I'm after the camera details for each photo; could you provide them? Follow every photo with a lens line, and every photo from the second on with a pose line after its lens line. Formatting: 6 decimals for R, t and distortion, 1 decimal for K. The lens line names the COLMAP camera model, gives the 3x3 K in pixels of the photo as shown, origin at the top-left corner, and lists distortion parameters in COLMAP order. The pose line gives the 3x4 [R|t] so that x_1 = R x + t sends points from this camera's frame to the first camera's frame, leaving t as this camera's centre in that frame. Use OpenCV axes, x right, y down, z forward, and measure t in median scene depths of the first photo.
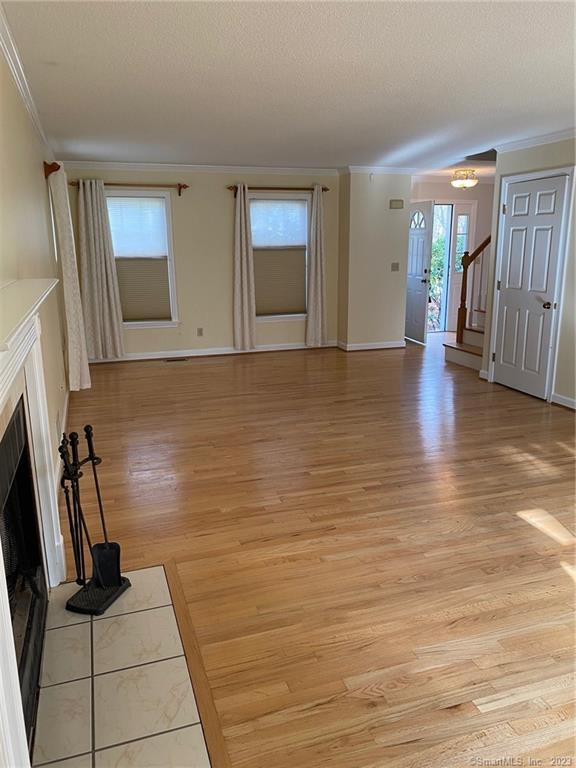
lens RADIAL K [[582.3, 0, 281.0], [0, 582.3, 379.5], [0, 0, 1]] dist [0.026768, -0.015570]
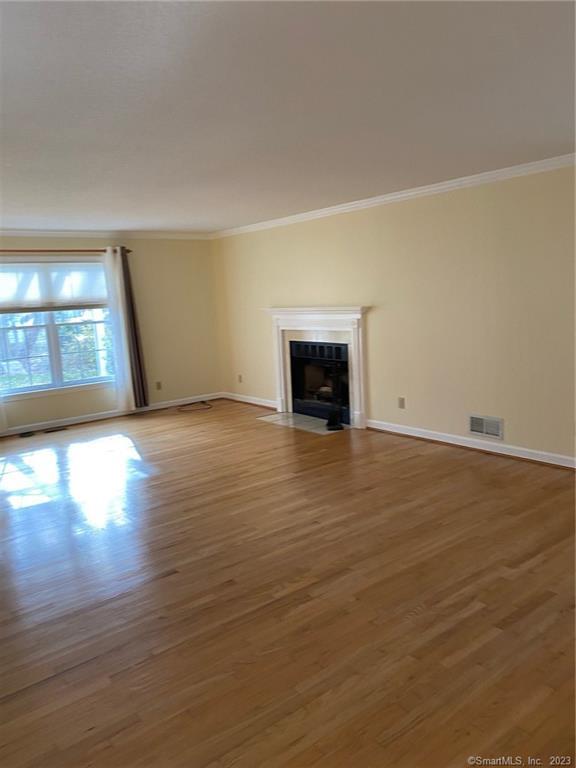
lens RADIAL K [[582.3, 0, 288.2], [0, 582.3, 383.9], [0, 0, 1]] dist [0.026768, -0.015570]
pose [[-0.938917, 0.112002, -0.325409, 0.343993], [-0.017100, 0.929208, 0.369162, -0.369150], [0.343720, 0.352176, -0.870534, 1.551339]]
